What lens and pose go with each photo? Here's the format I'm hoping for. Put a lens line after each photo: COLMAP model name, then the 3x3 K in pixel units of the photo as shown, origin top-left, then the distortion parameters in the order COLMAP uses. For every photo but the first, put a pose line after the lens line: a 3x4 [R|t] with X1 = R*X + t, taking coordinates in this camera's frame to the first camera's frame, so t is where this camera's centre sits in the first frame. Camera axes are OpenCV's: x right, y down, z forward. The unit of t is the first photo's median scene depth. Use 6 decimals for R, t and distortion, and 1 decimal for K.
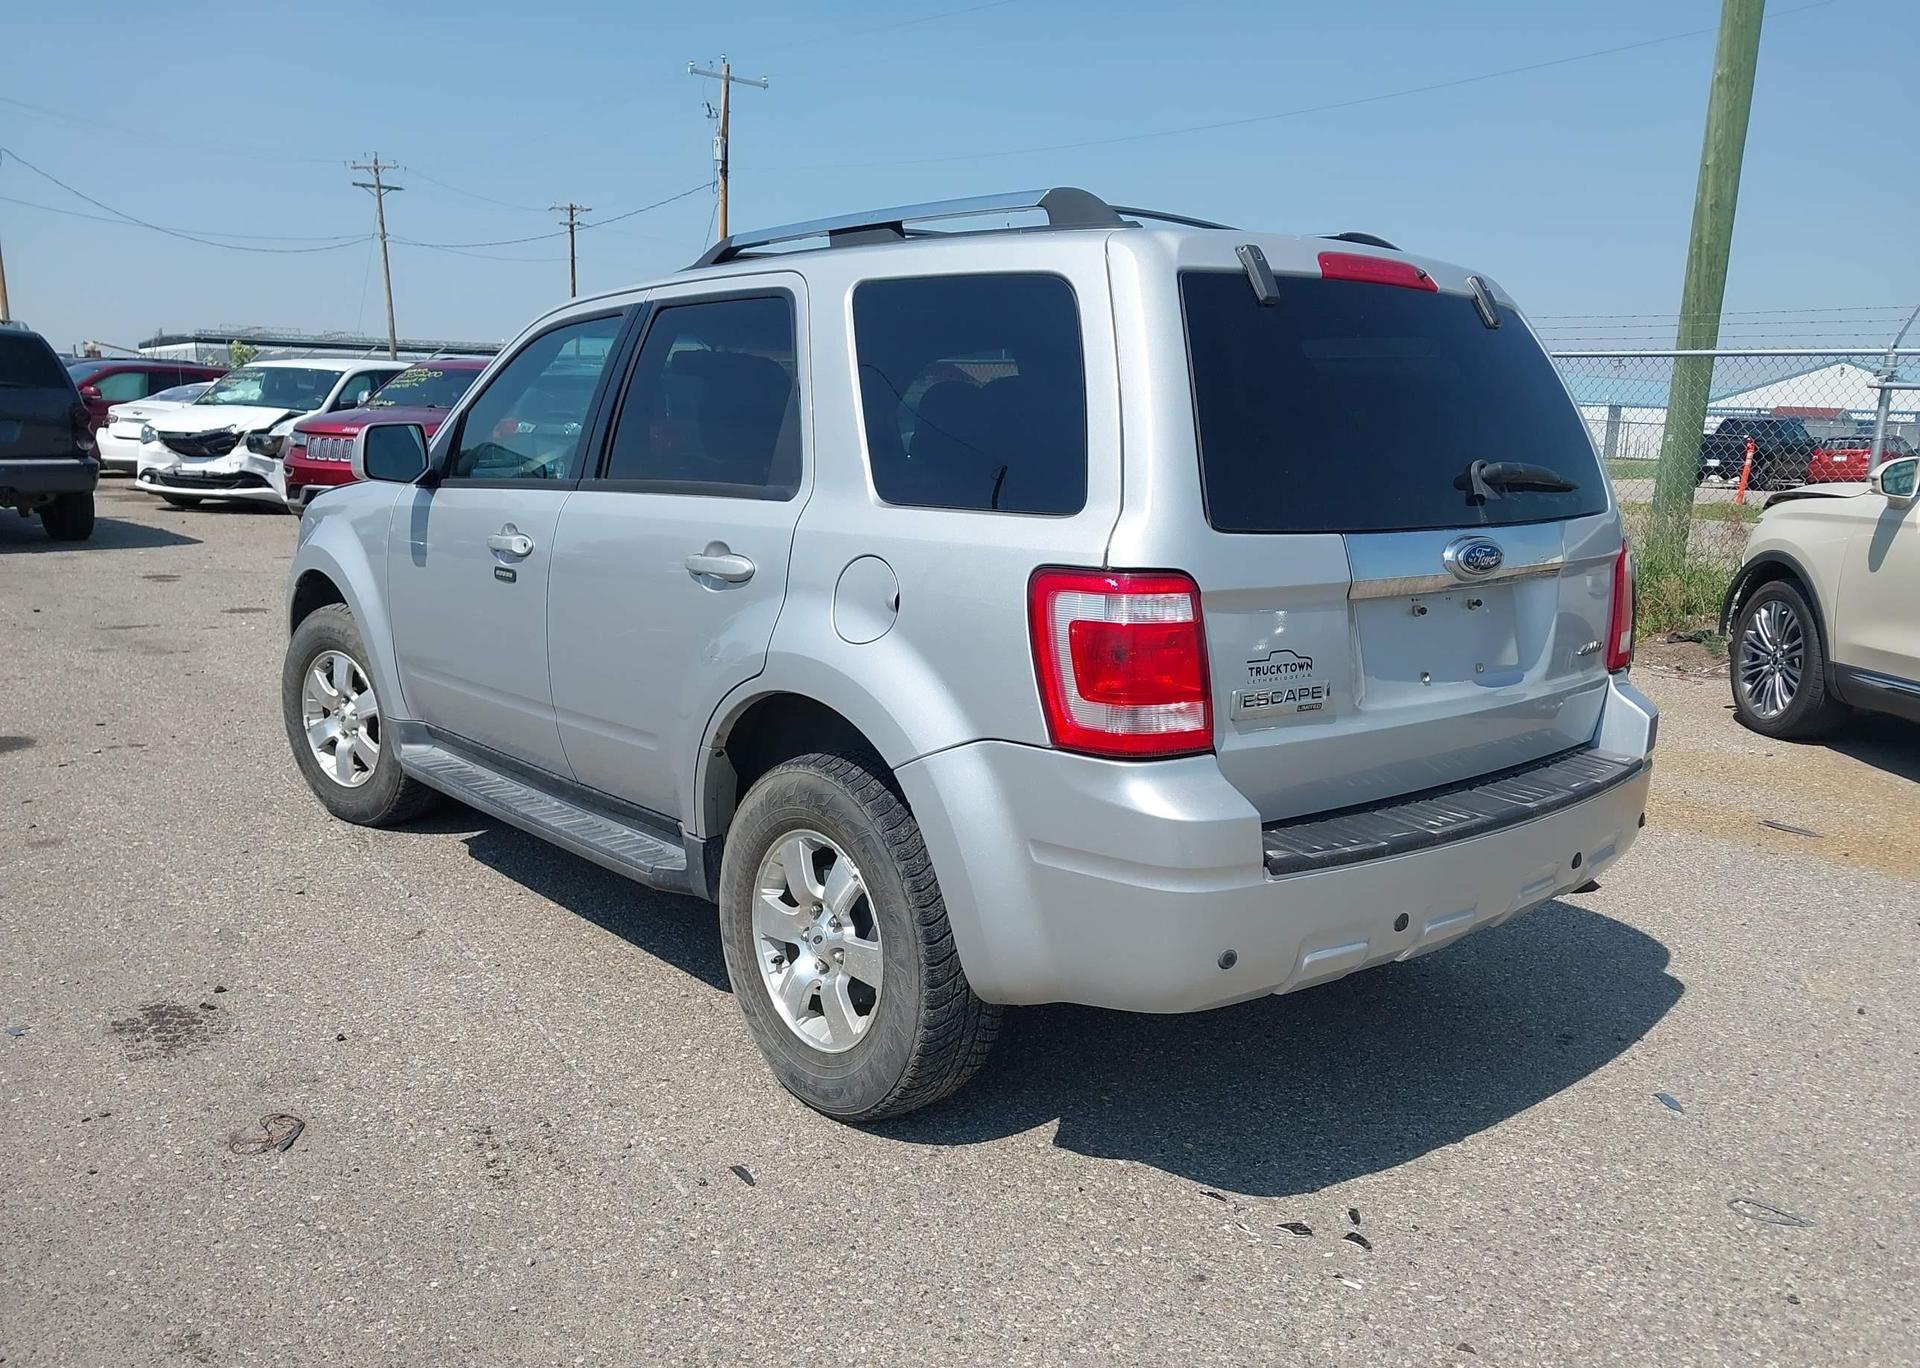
lens RADIAL K [[1534.6, 0, 956.0], [0, 1534.6, 692.9], [0, 0, 1]] dist [0.034547, -0.043889]
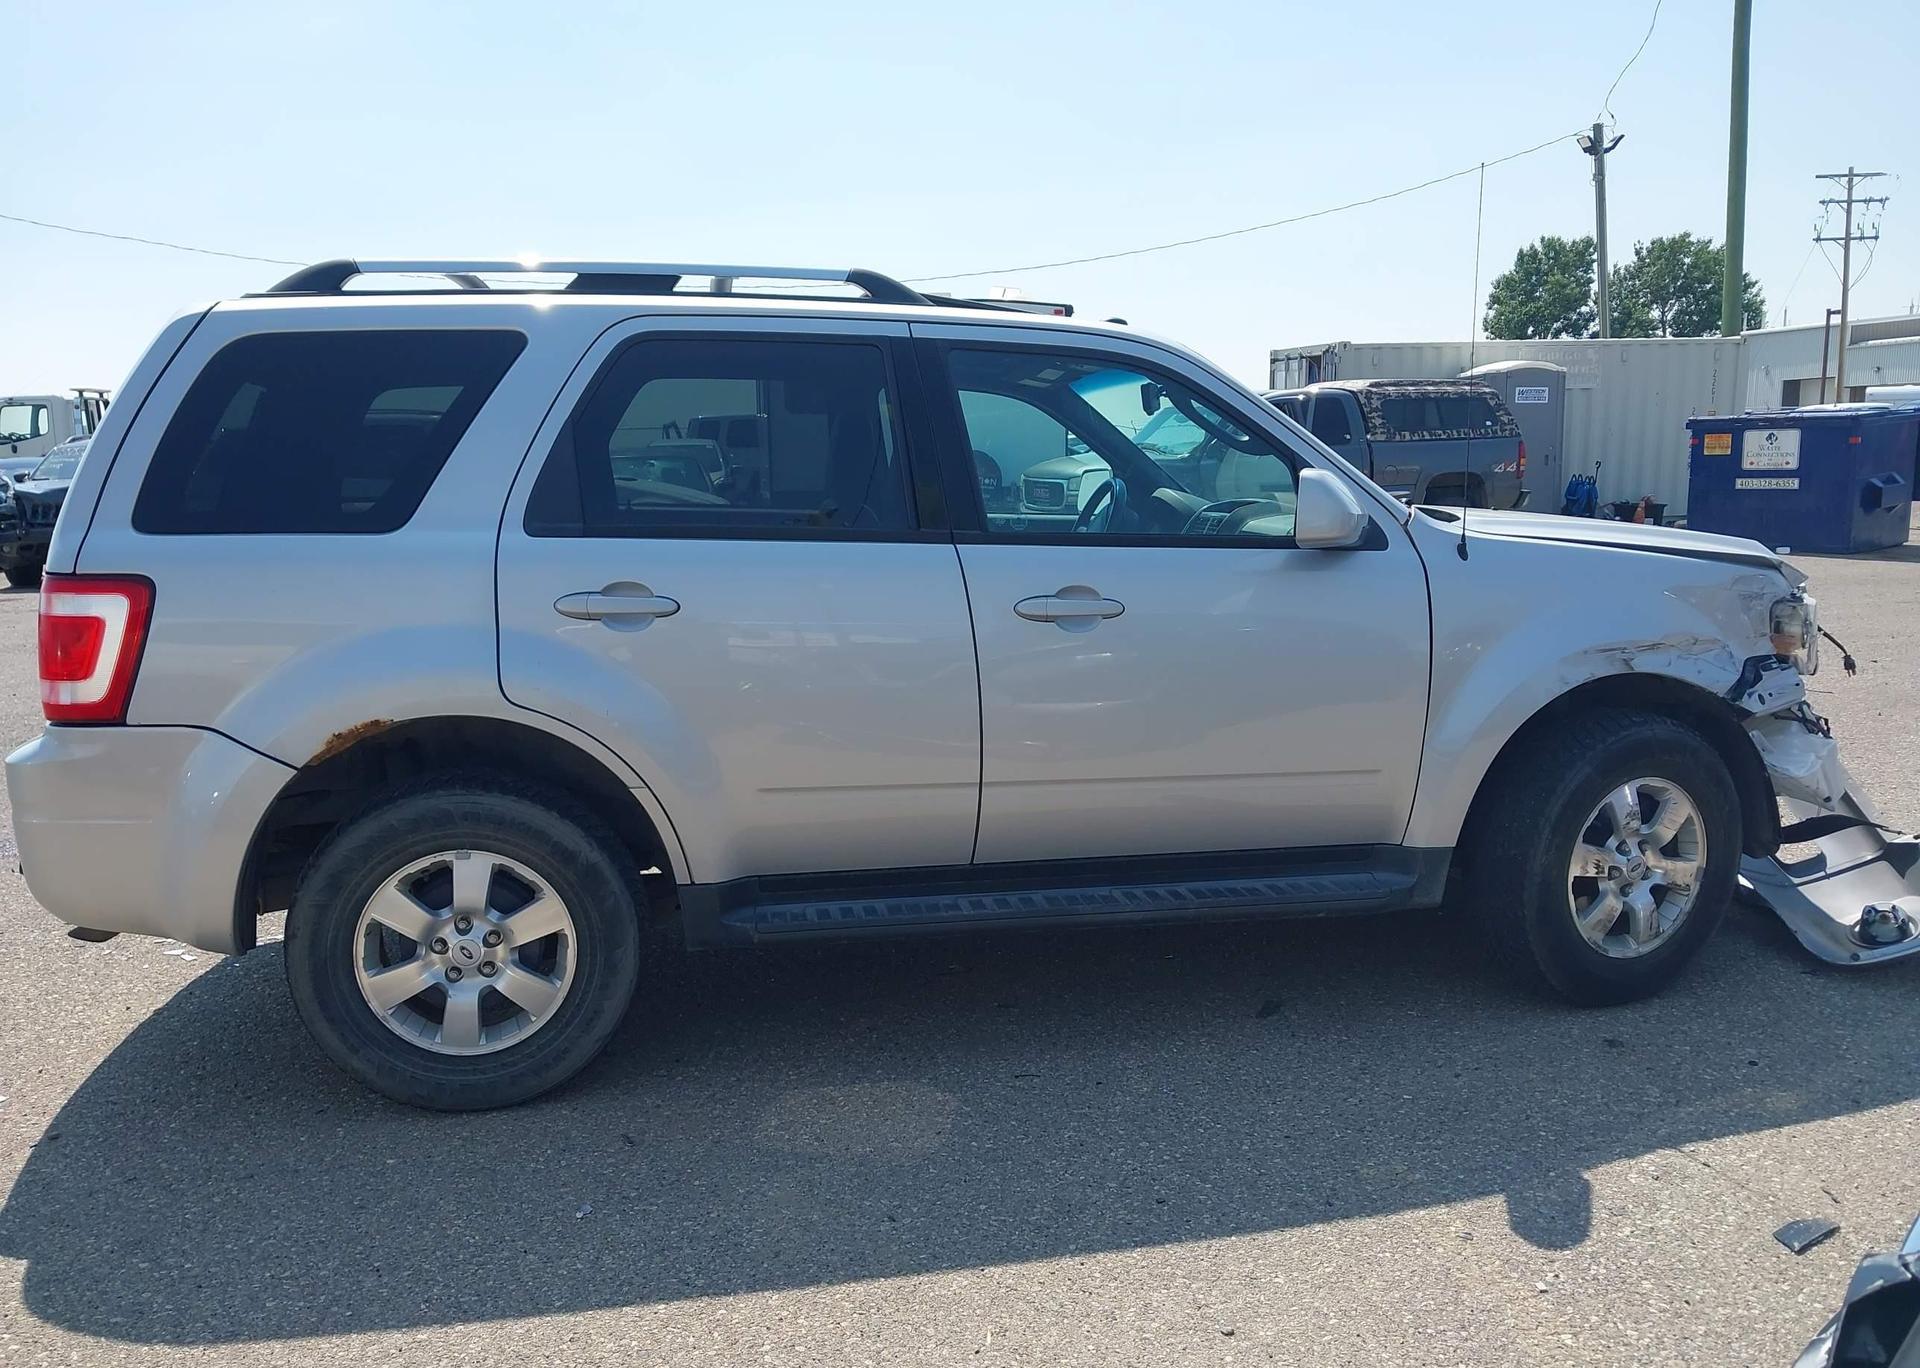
lens RADIAL K [[1534.6, 0, 963.1], [0, 1534.6, 673.2], [0, 0, 1]] dist [0.034547, -0.043889]
pose [[-0.510779, 0.105347, -0.853233, 0.995937], [-0.152117, 0.965730, 0.210300, -0.336220], [0.846147, 0.237208, -0.477249, 2.006523]]
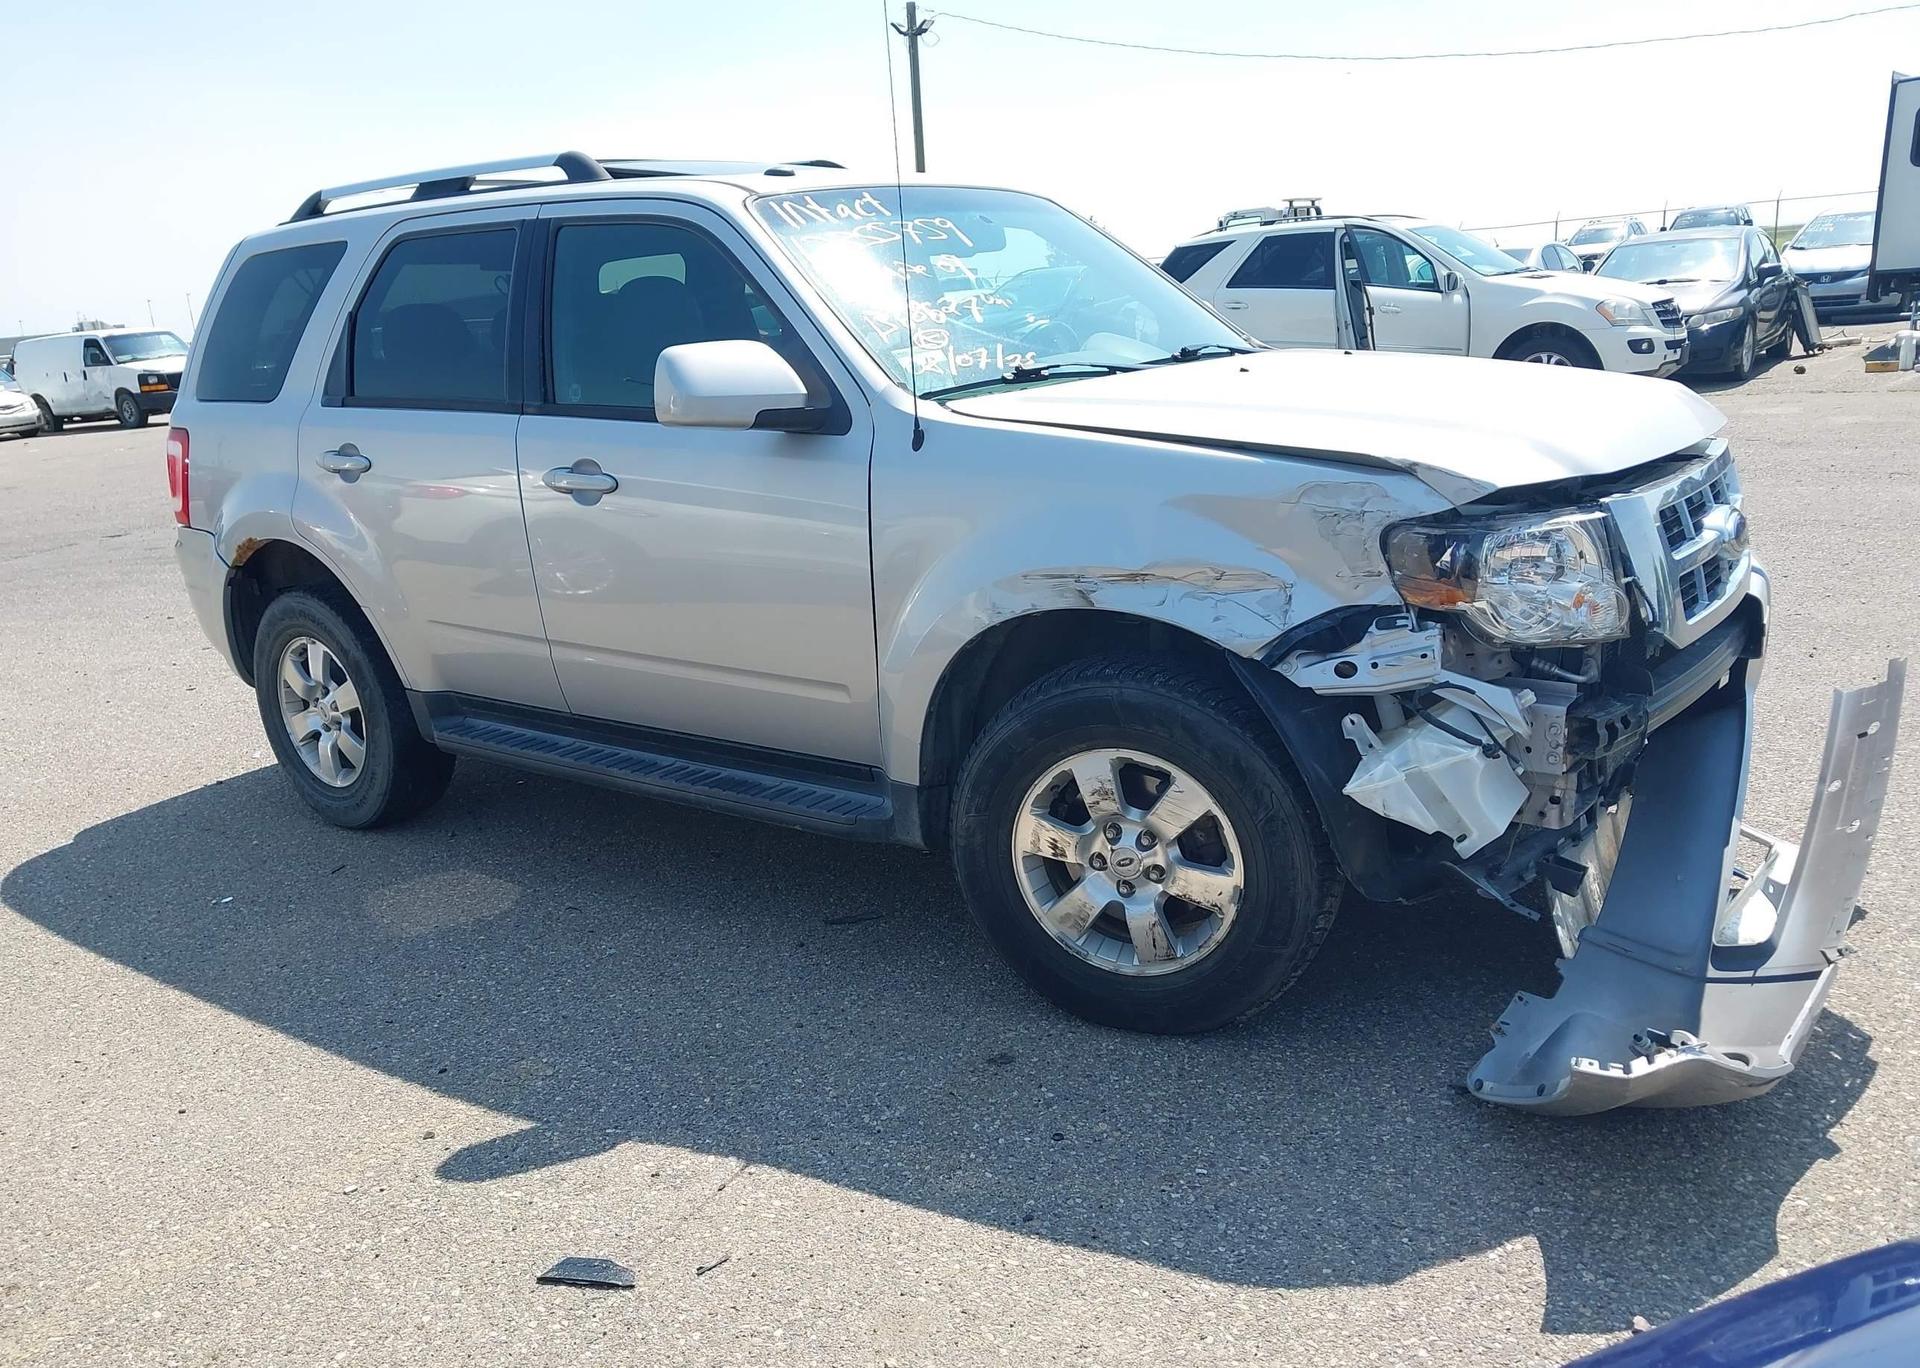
lens RADIAL K [[1534.6, 0, 995.2], [0, 1534.6, 682.7], [0, 0, 1]] dist [0.034547, -0.043889]
pose [[-0.978272, 0.094811, -0.184379, -0.007524], [0.011303, 0.912380, 0.409189, -0.482869], [0.207019, 0.398214, -0.893627, 2.643448]]
